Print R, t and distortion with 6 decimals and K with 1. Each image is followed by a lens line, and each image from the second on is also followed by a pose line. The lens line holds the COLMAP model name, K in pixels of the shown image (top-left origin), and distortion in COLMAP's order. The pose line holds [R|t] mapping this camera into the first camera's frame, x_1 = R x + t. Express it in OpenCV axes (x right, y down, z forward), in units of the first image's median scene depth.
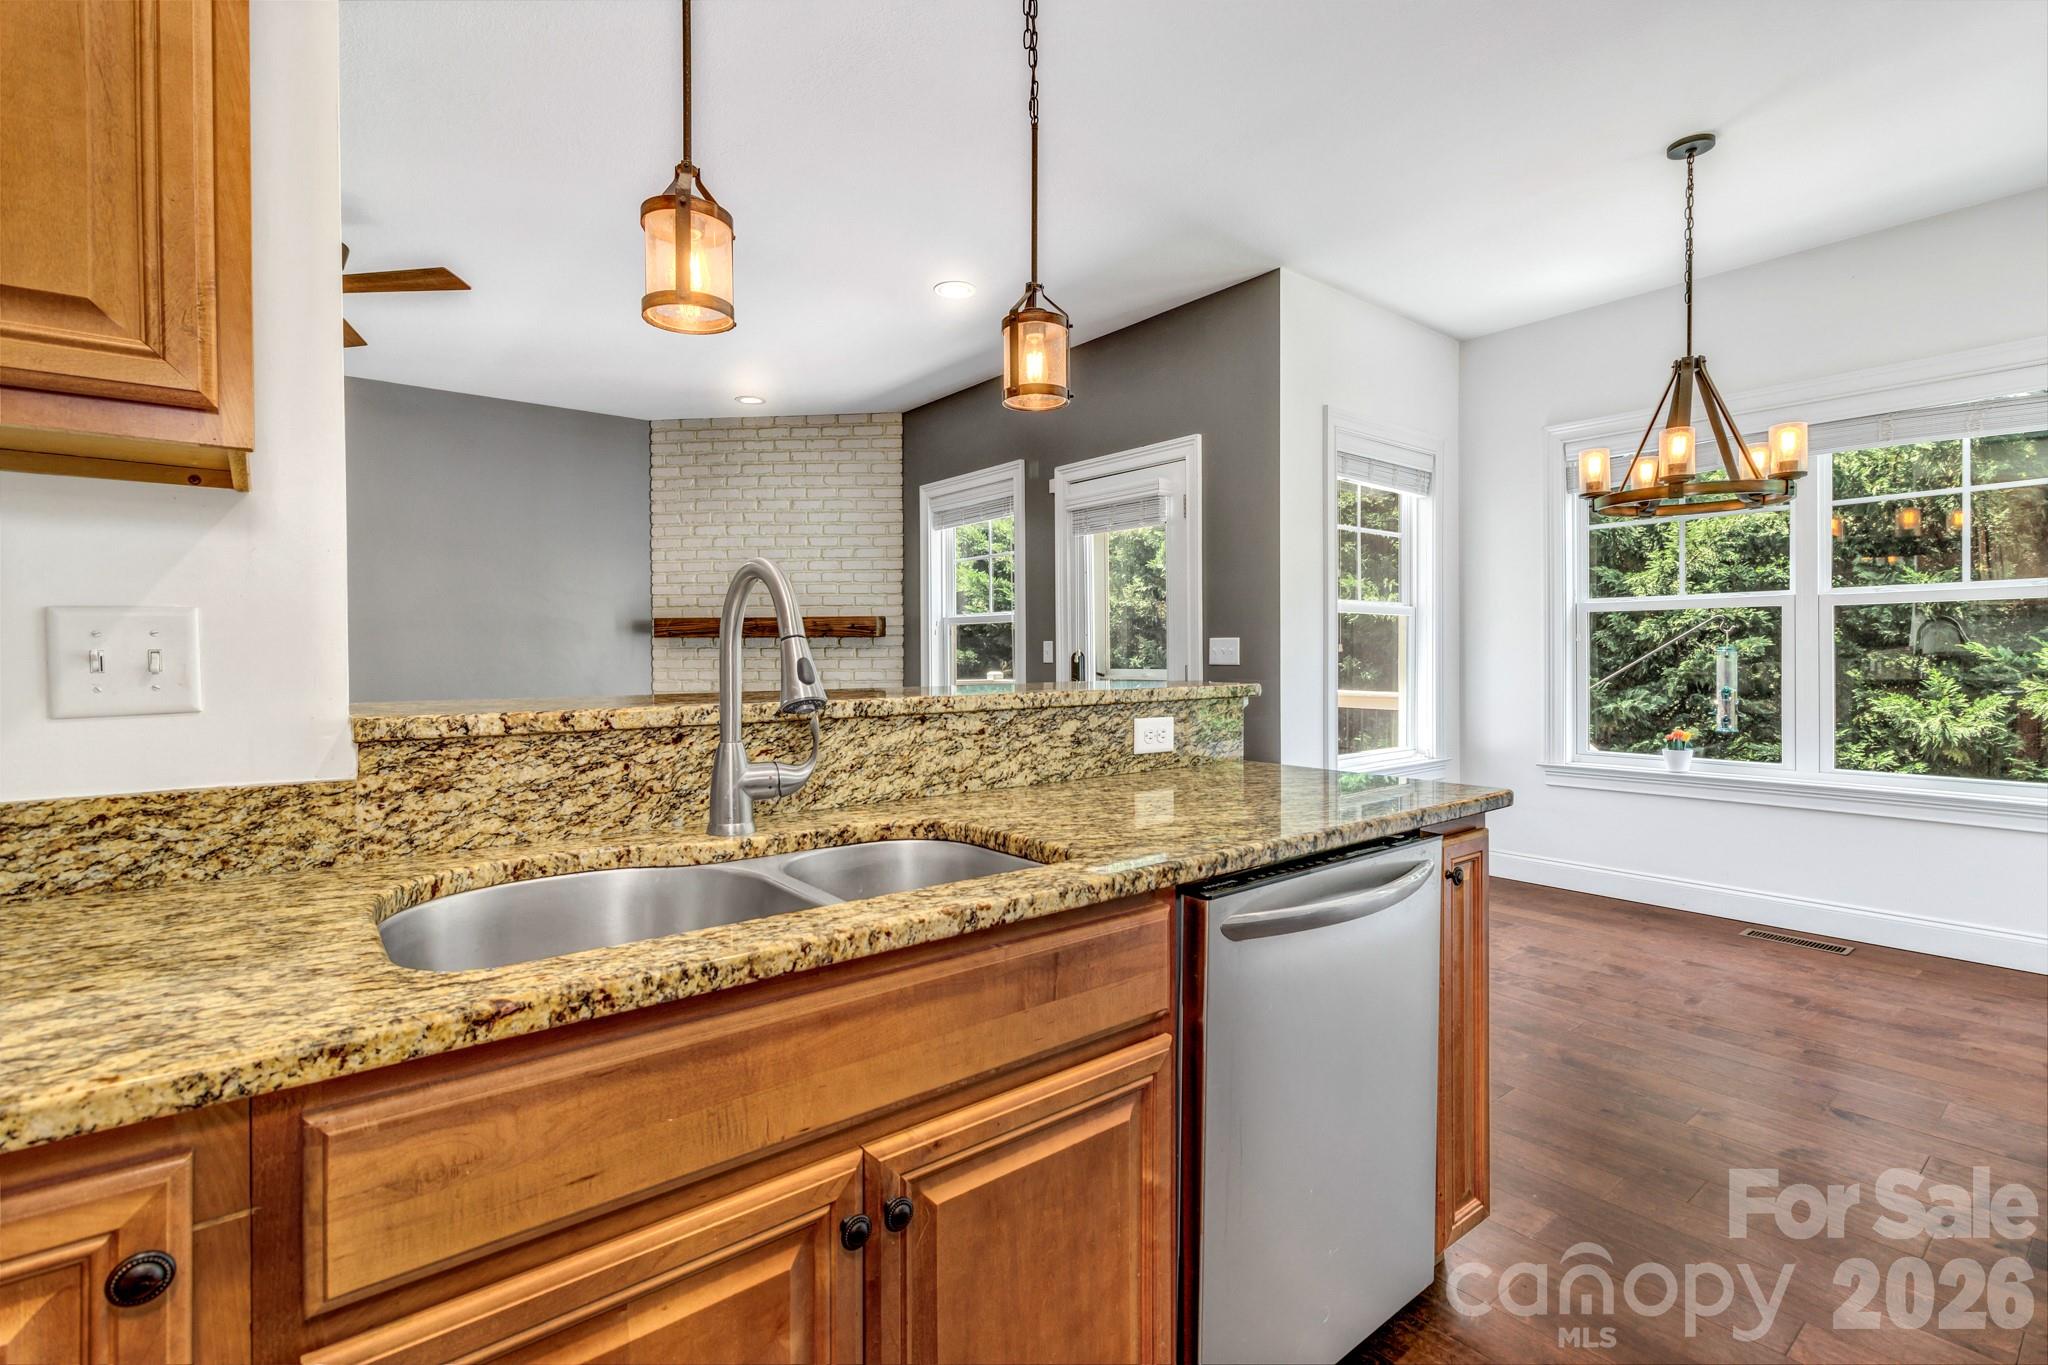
lens RADIAL K [[939.7, 0, 1031.6], [0, 939.7, 667.9], [0, 0, 1]] dist [-0.002568, -0.000853]
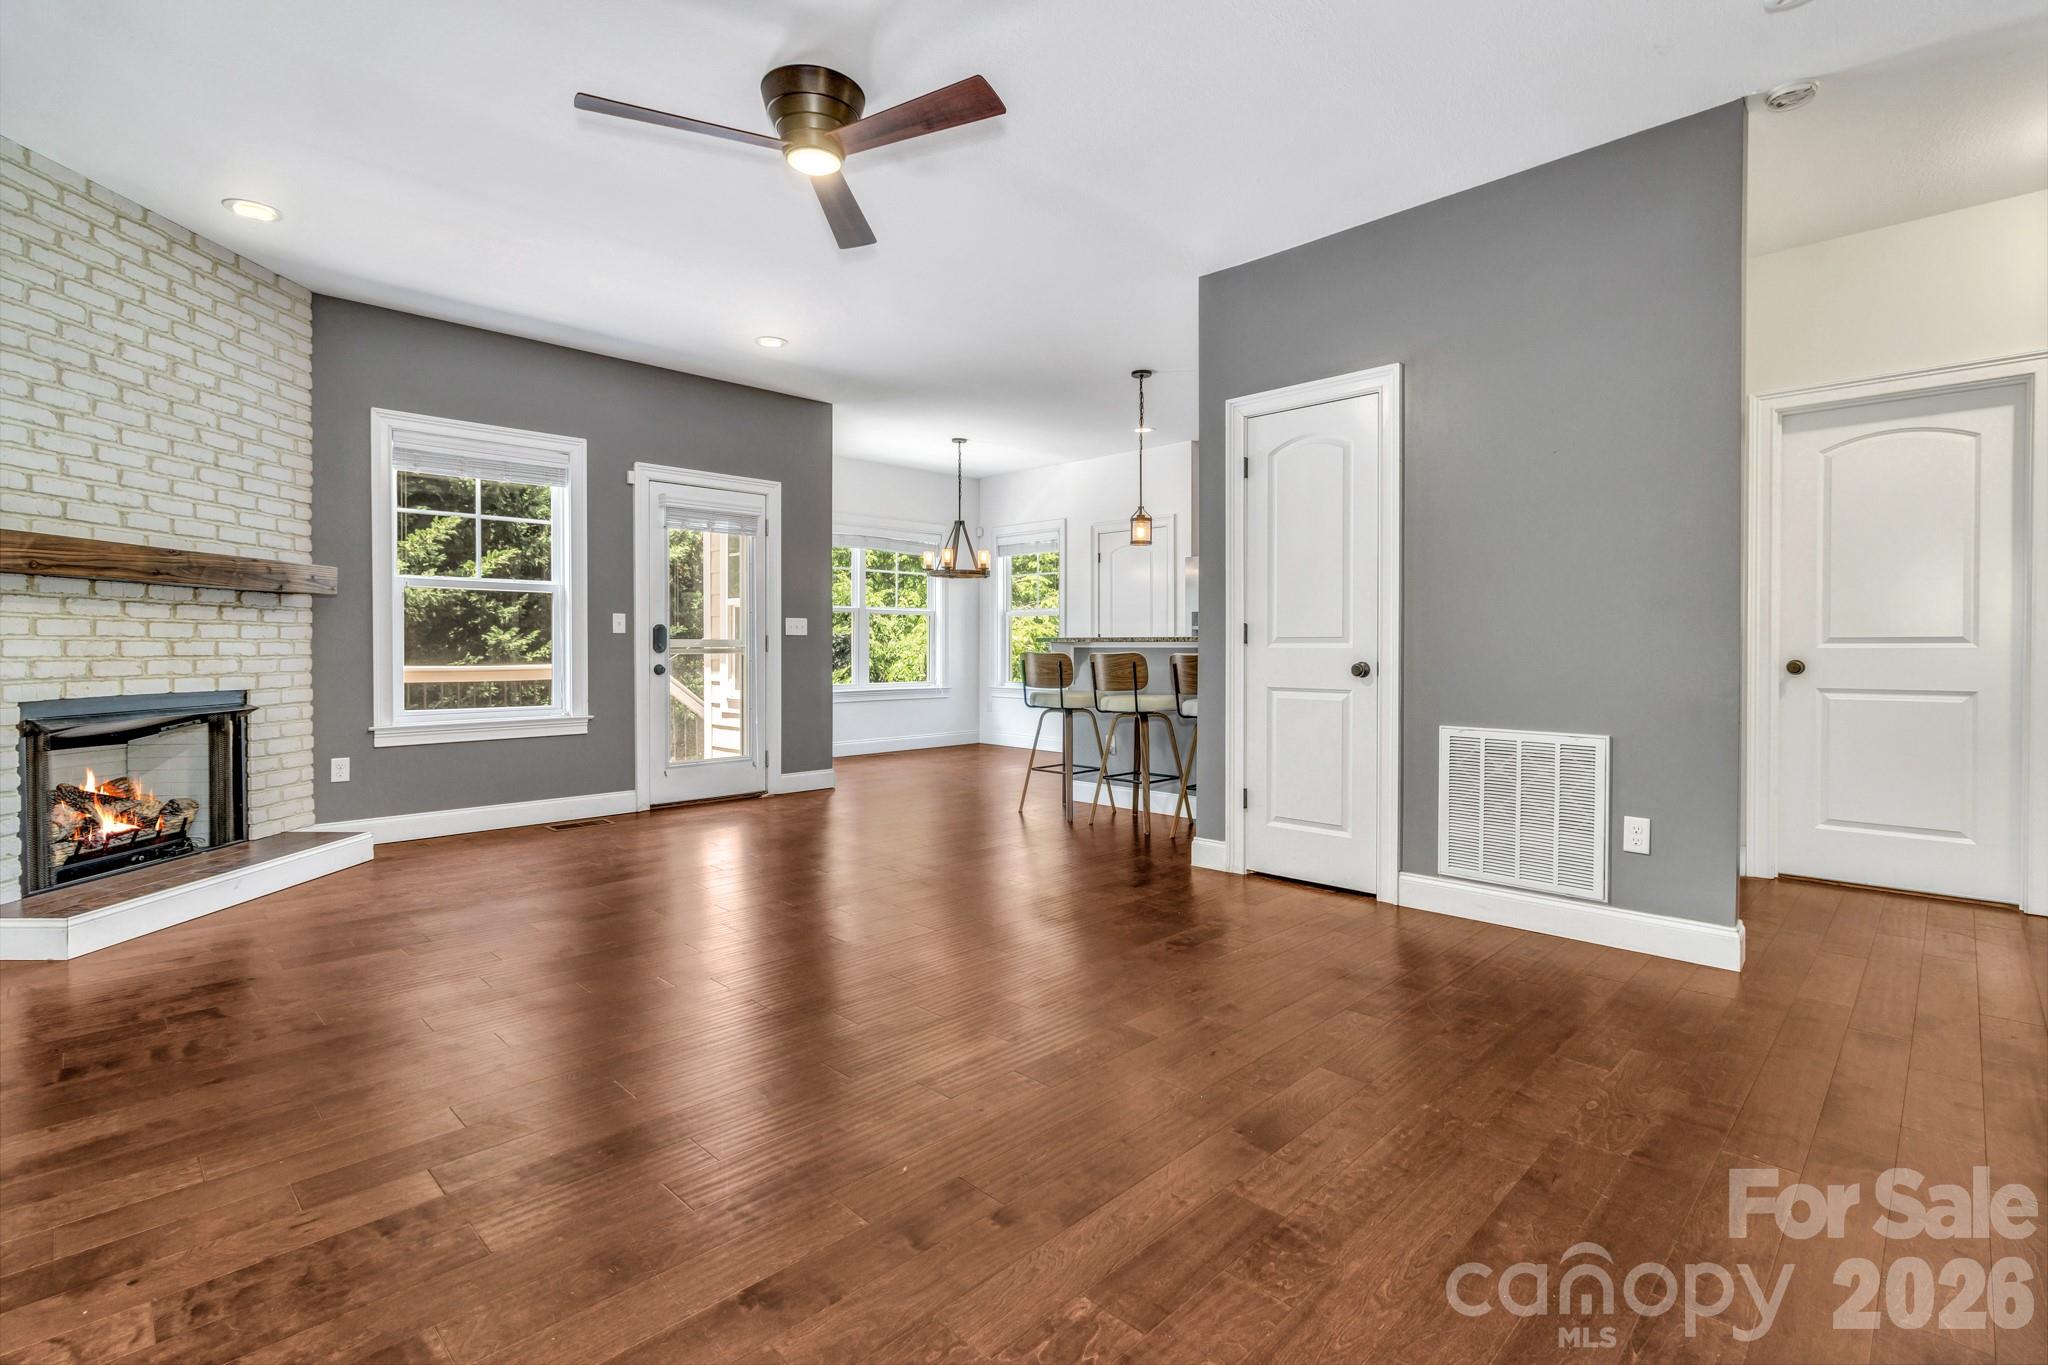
lens RADIAL K [[939.7, 0, 1013.3], [0, 939.7, 666.5], [0, 0, 1]] dist [-0.002568, -0.000853]
pose [[-0.093914, -0.018614, 0.995406, -0.919238], [0.010688, 0.999749, 0.019704, 0.013577], [-0.995523, 0.012489, -0.093691, 0.519911]]
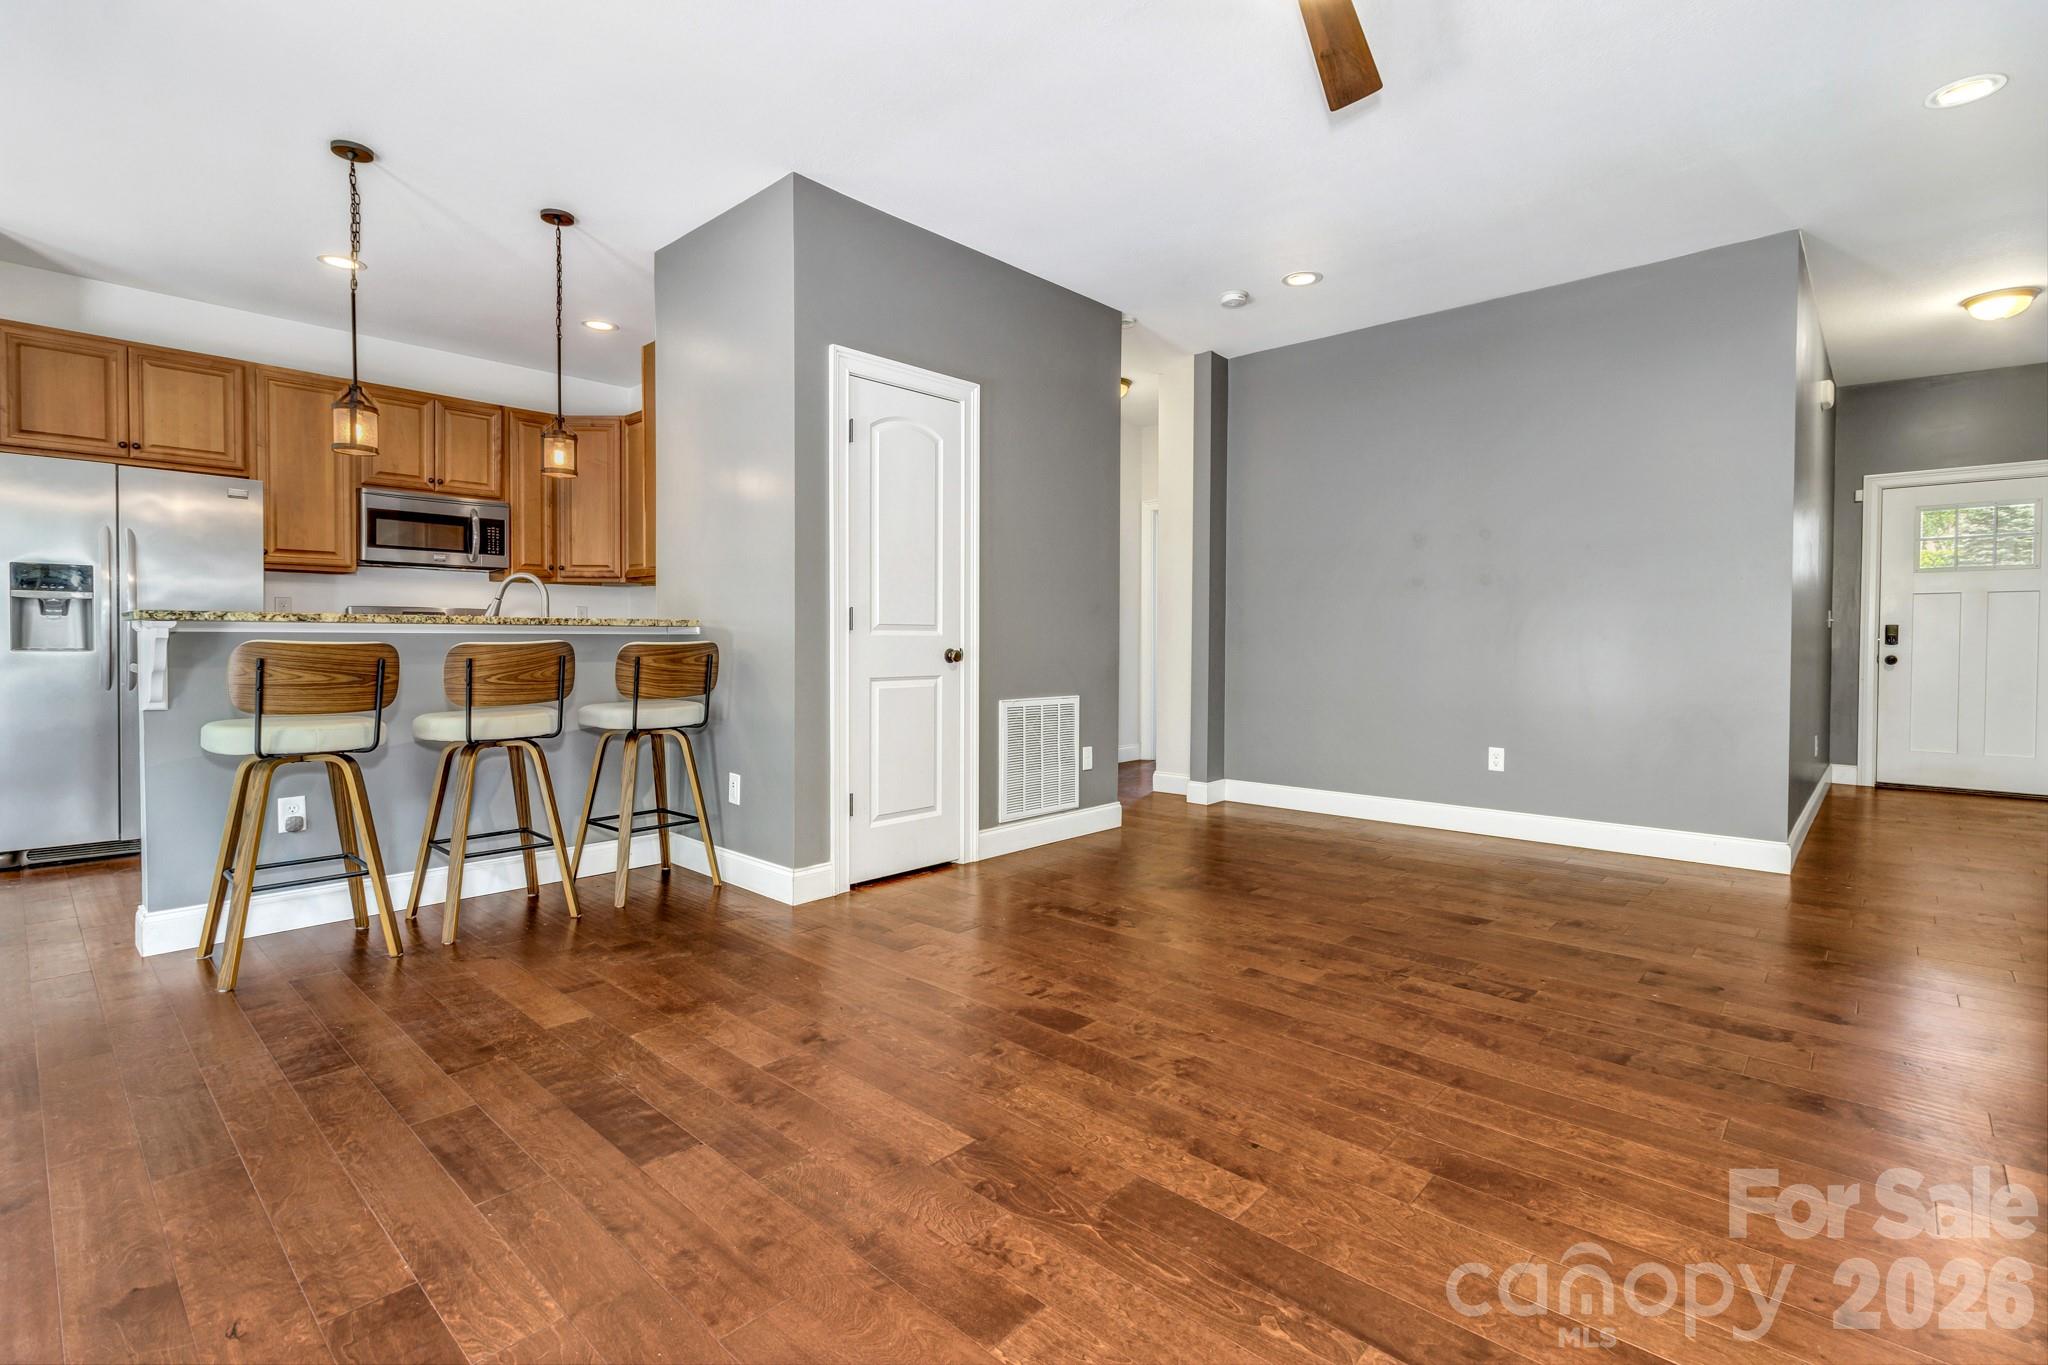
lens RADIAL K [[939.7, 0, 1034.7], [0, 939.7, 662.9], [0, 0, 1]] dist [-0.002568, -0.000853]
pose [[-0.988933, 0.000189, -0.148364, -0.291570], [-0.005212, 0.999338, 0.036009, 0.011165], [0.148273, 0.036384, -0.988277, 0.897606]]
